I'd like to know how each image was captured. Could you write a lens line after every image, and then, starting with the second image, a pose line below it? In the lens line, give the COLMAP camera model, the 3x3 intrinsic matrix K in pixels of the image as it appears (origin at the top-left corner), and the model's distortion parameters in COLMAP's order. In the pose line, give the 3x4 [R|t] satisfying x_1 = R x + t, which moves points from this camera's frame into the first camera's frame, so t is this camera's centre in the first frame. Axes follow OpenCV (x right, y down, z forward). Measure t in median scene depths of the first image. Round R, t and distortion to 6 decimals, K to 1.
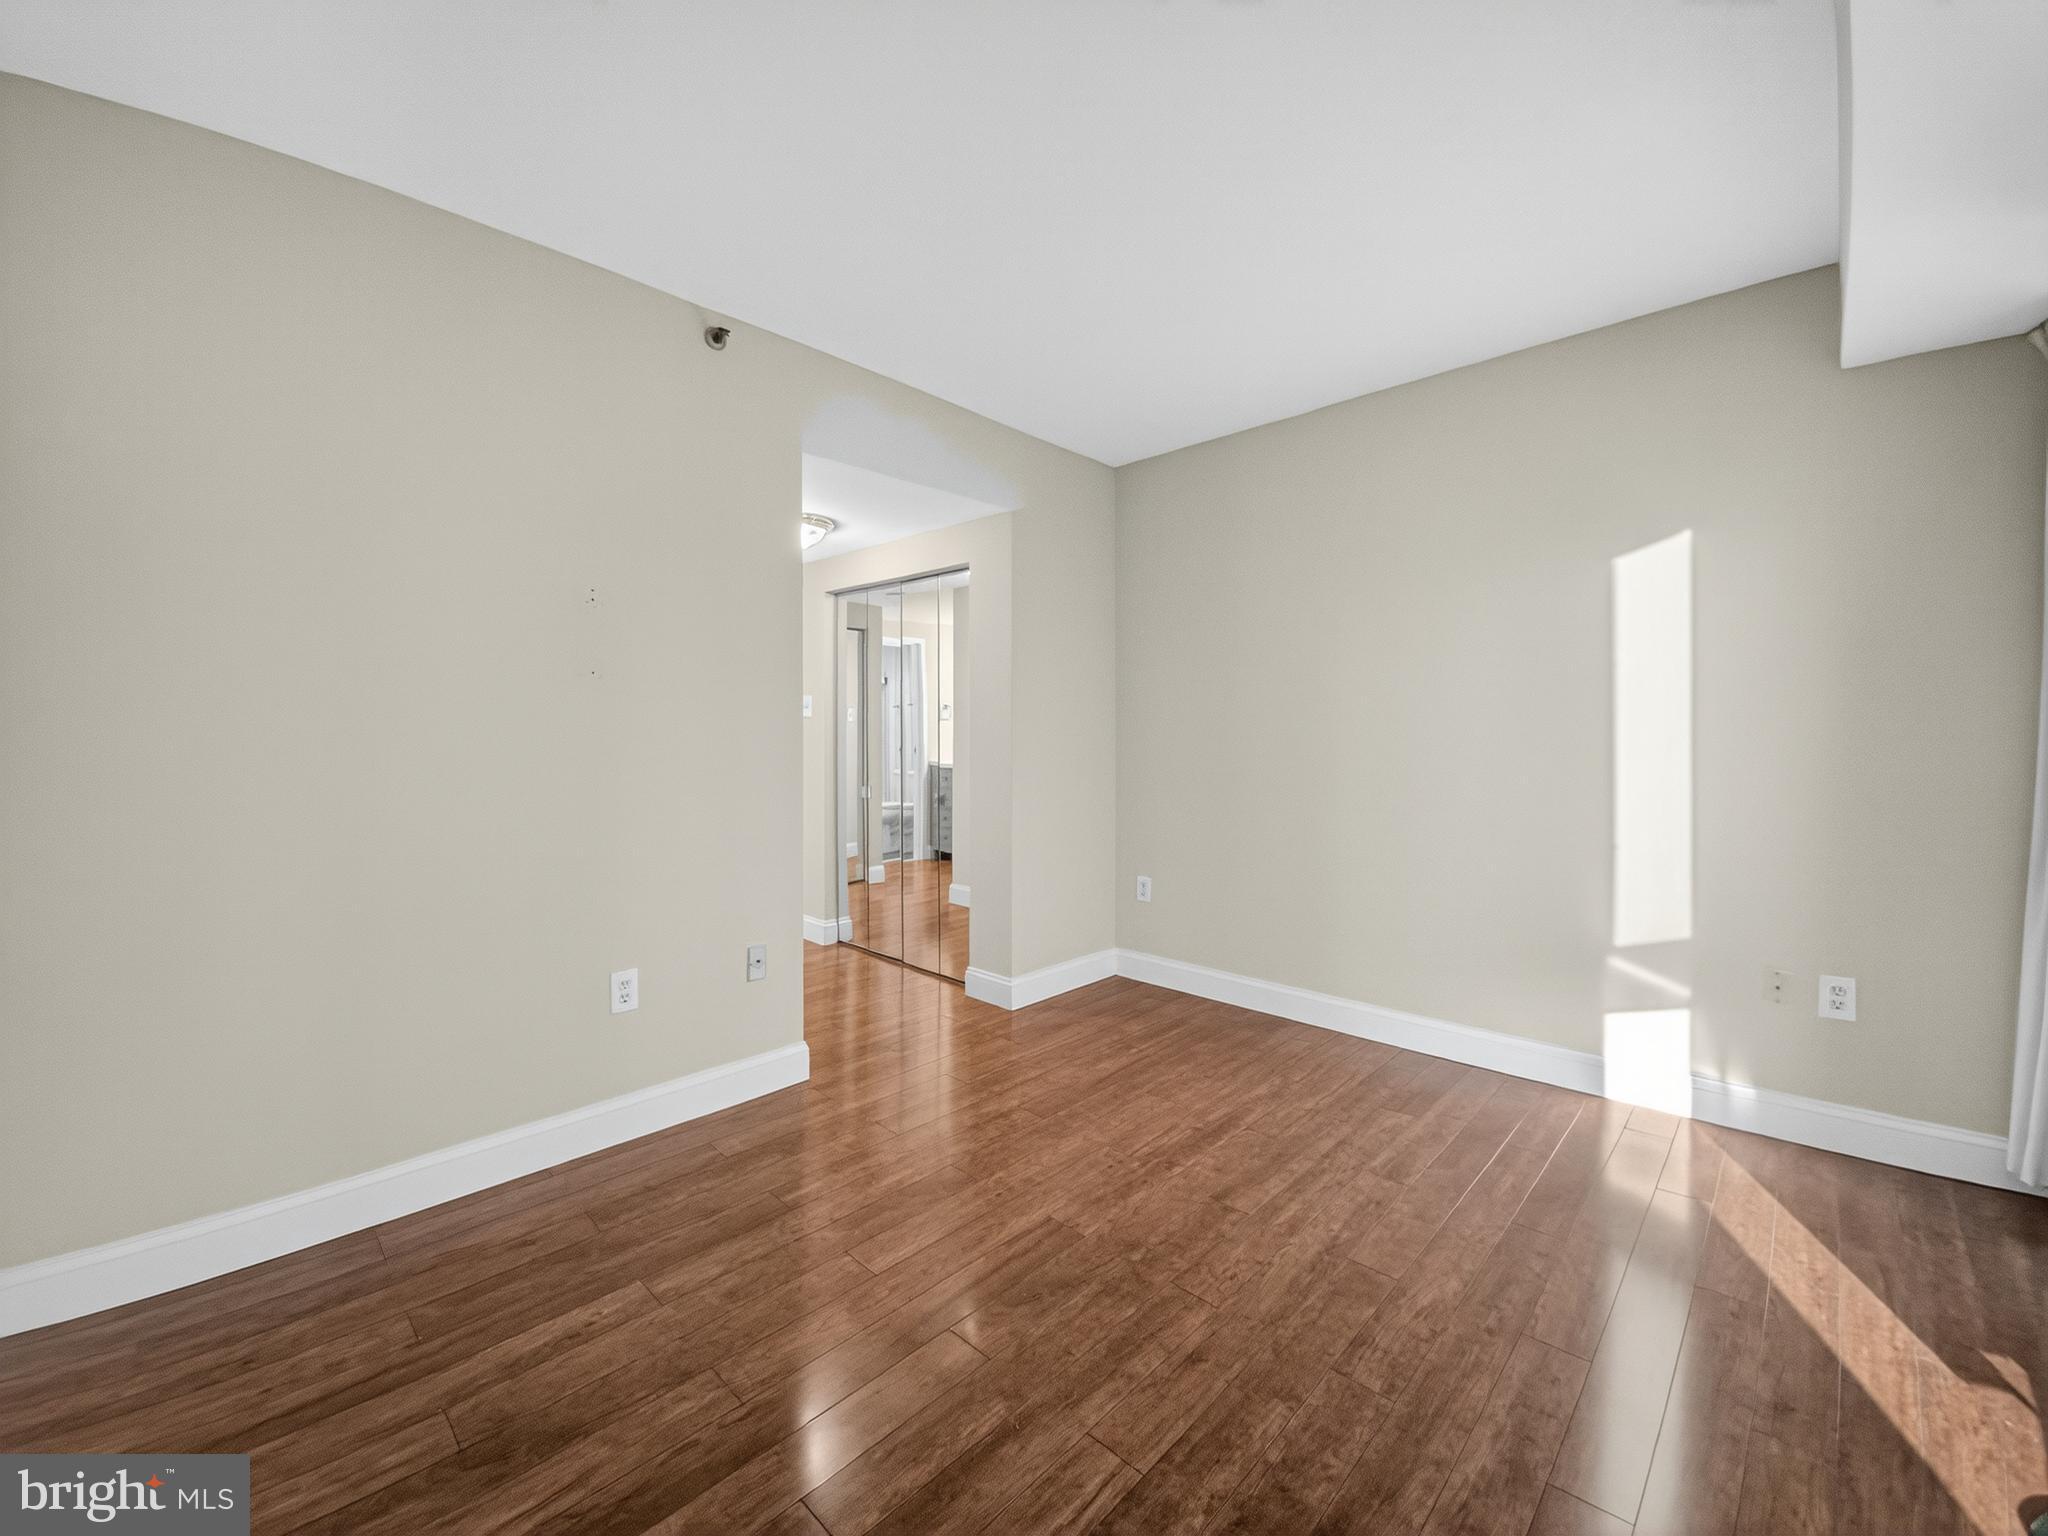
lens RADIAL K [[824.2, 0, 994.0], [0, 824.2, 722.3], [0, 0, 1]] dist [-0.007775, -0.004483]
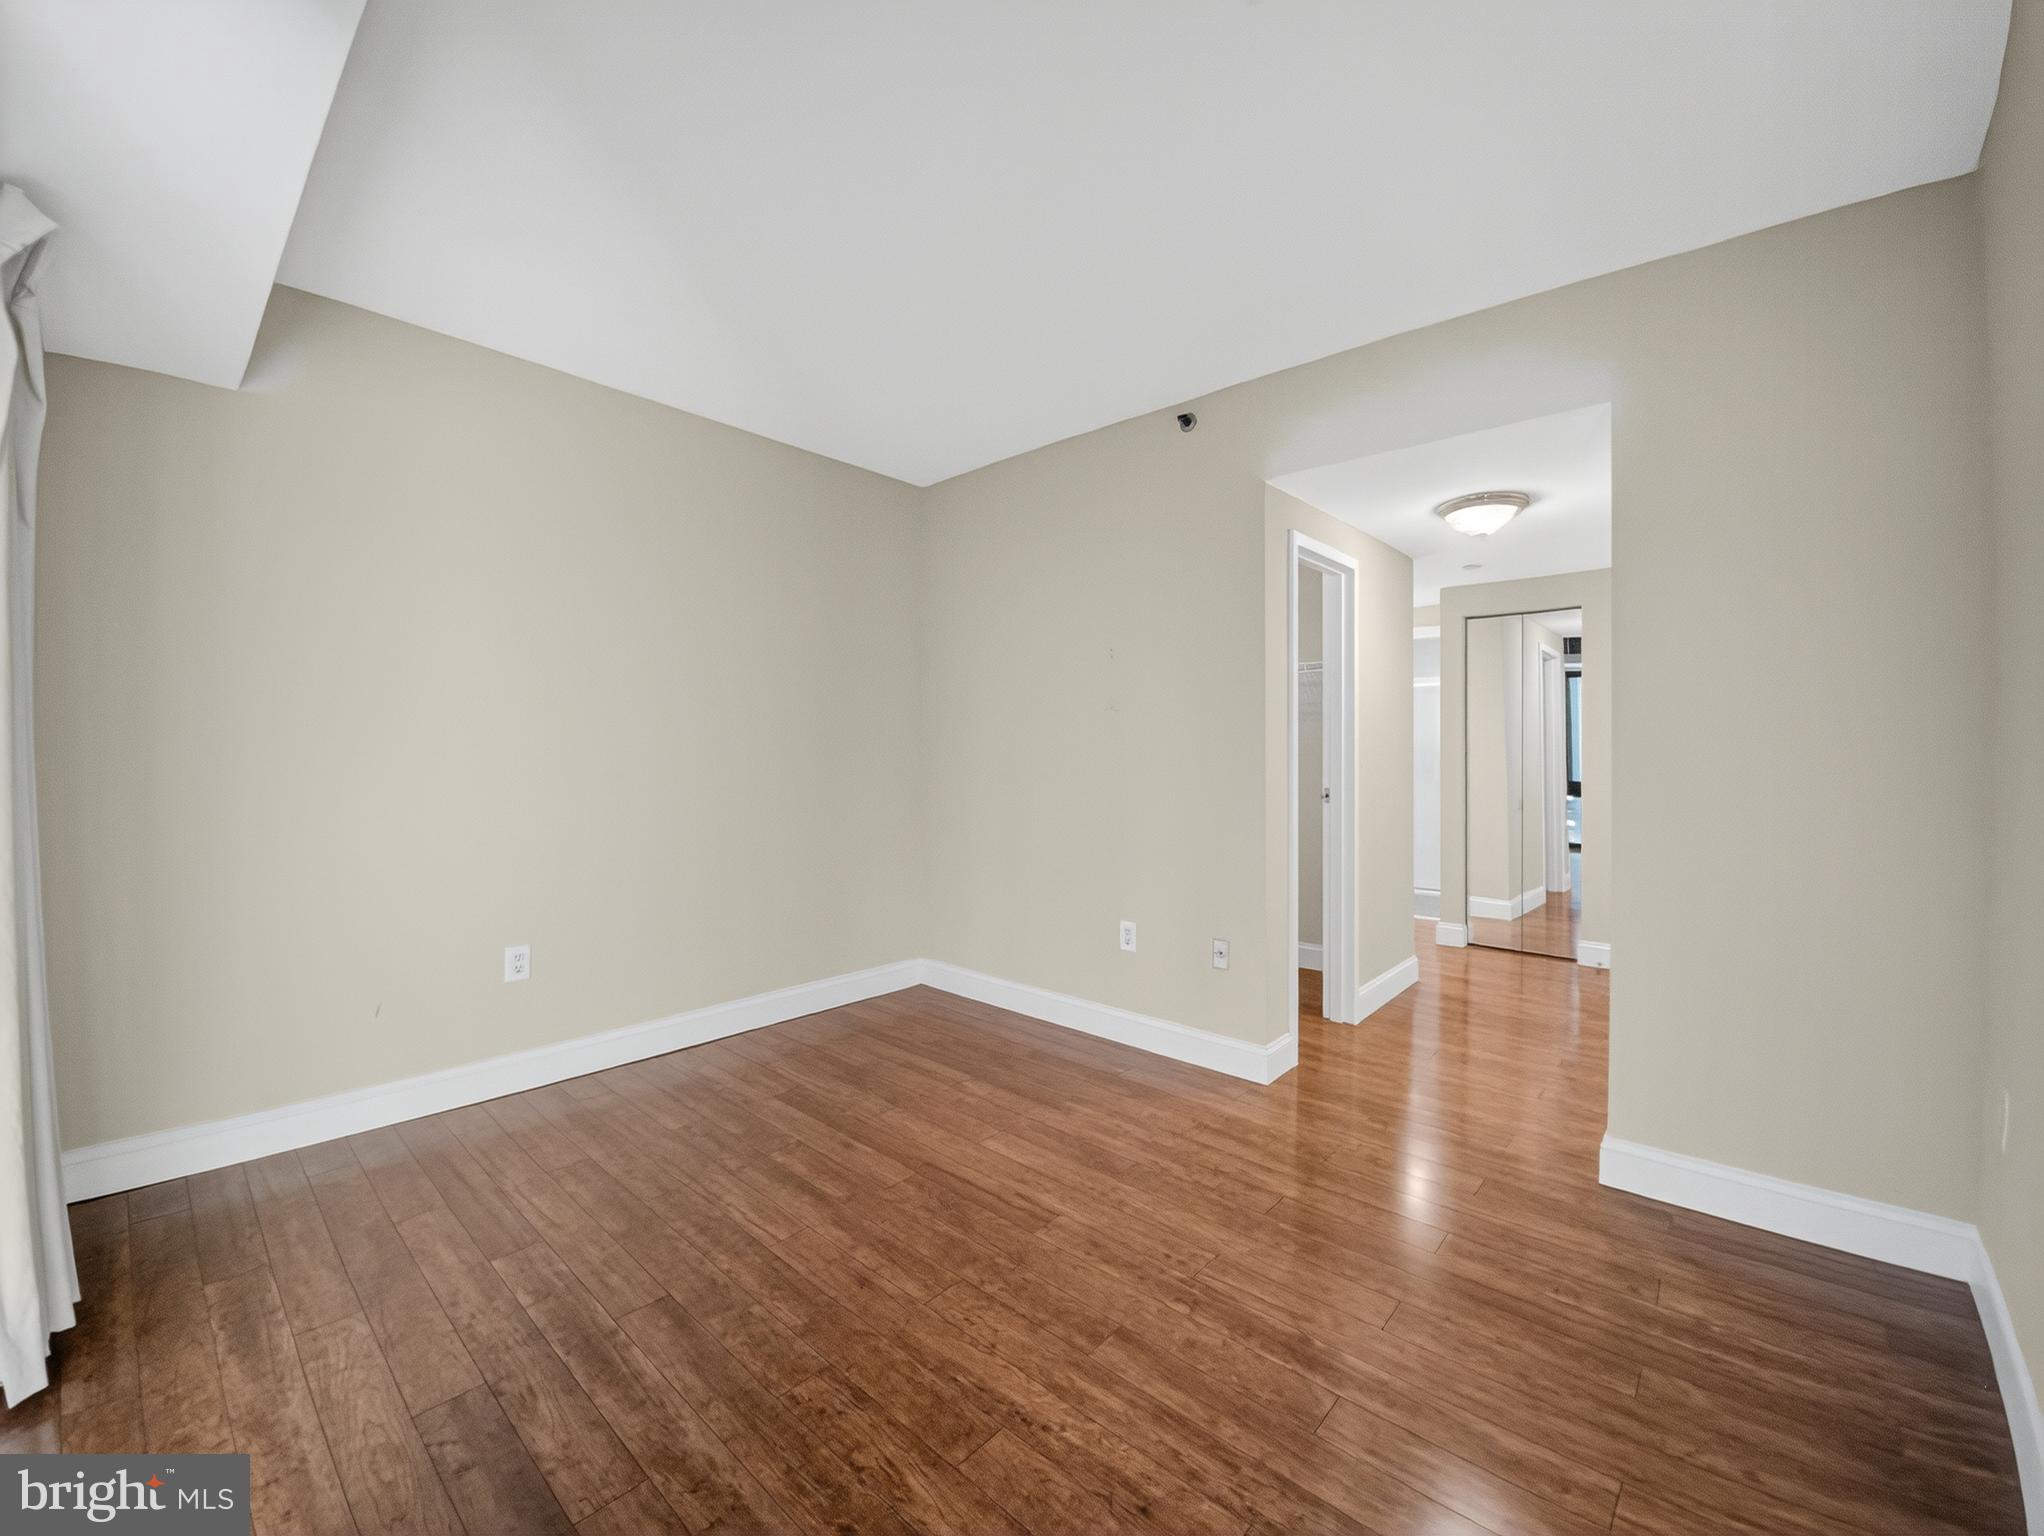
lens RADIAL K [[822.6, 0, 1032.1], [0, 822.6, 749.1], [0, 0, 1]] dist [-0.007775, -0.004483]
pose [[0.068165, 0.003196, -0.997669, 1.121062], [0.002541, 0.999991, 0.003377, 0.009263], [0.997671, -0.002765, 0.068156, 0.912489]]
